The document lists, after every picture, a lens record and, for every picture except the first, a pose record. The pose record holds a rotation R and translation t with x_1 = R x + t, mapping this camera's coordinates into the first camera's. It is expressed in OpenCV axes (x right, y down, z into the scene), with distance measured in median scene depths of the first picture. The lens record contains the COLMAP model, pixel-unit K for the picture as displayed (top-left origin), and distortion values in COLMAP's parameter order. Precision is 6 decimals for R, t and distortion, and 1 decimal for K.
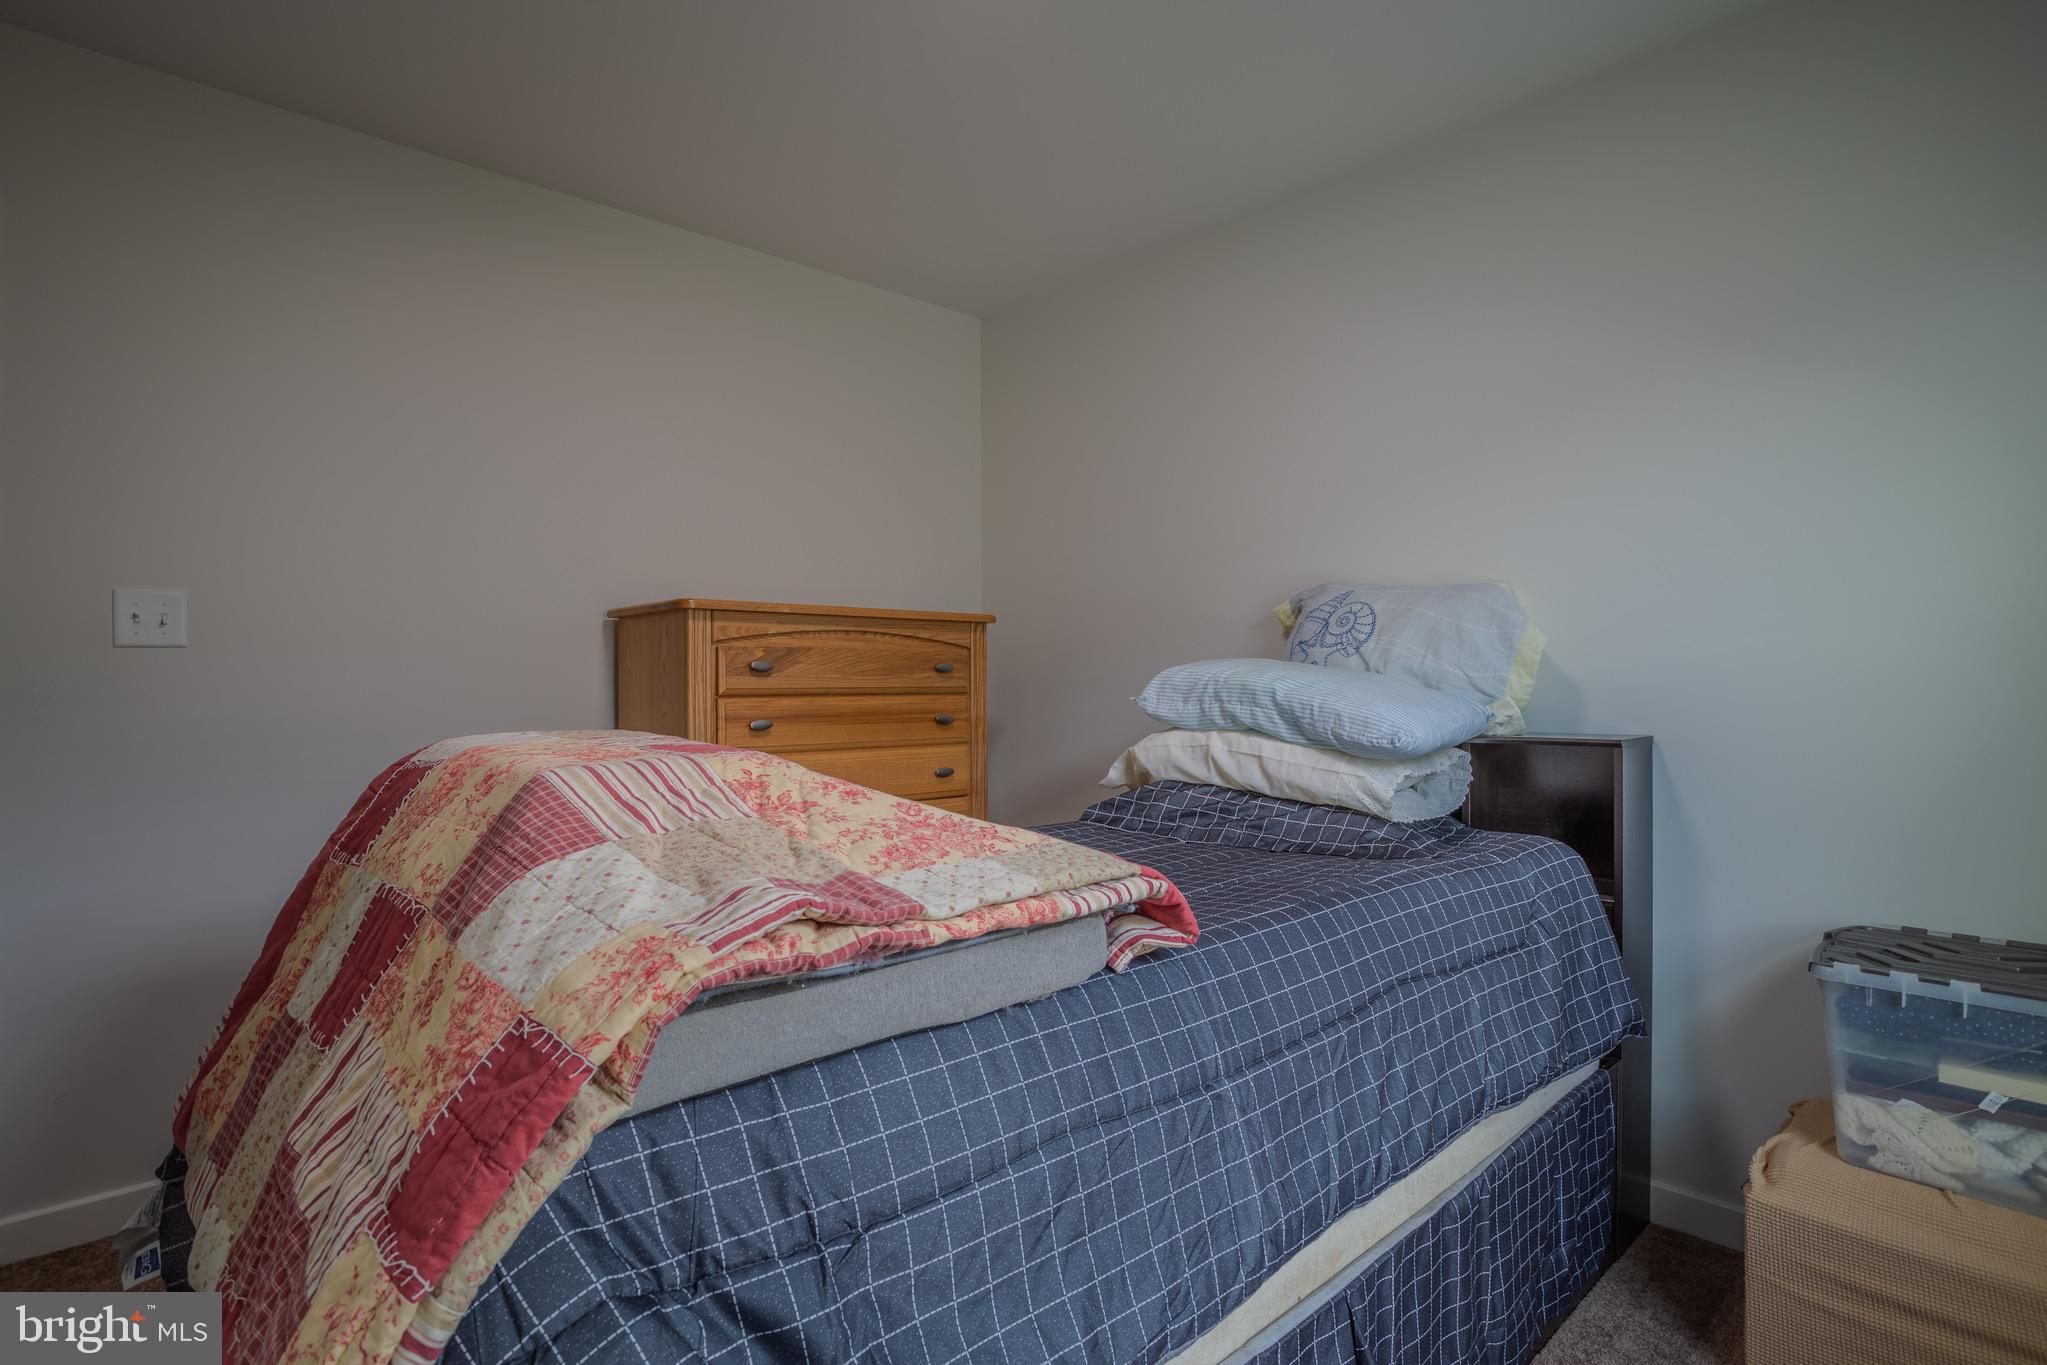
lens RADIAL K [[1072.8, 0, 1010.2], [0, 1072.8, 688.2], [0, 0, 1]] dist [-0.001552, 0.000012]
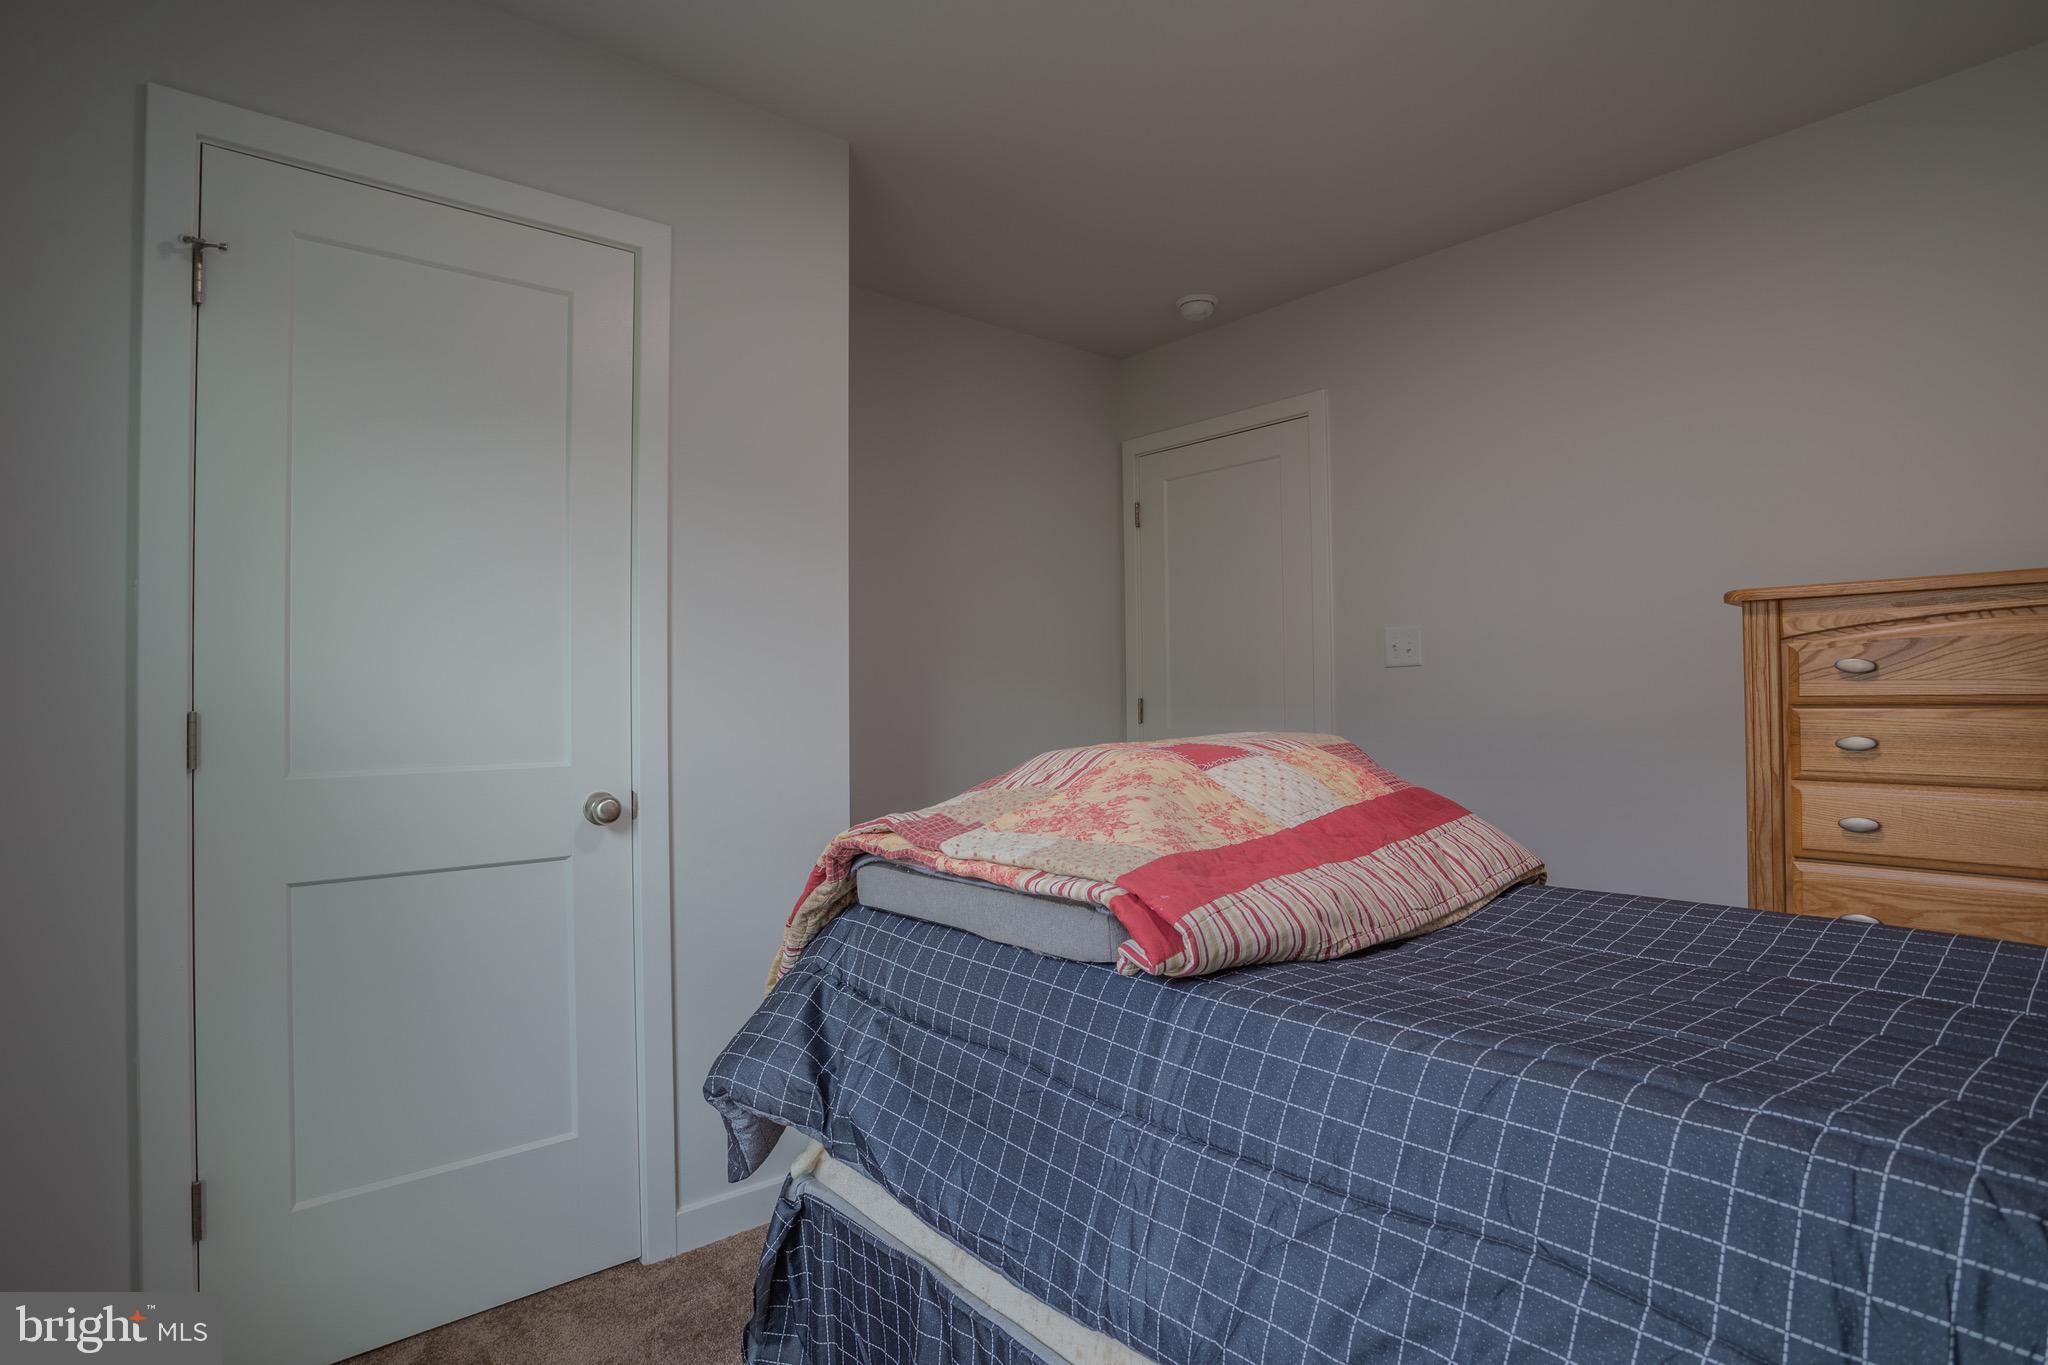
lens RADIAL K [[1073.3, 0, 1010.7], [0, 1073.3, 688.2], [0, 0, 1]] dist [-0.001552, 0.000012]
pose [[-0.087372, -0.000638, -0.996176, 0.701689], [0.005680, 0.999983, -0.001139, -0.010479], [0.996160, -0.005758, -0.087367, 0.592151]]
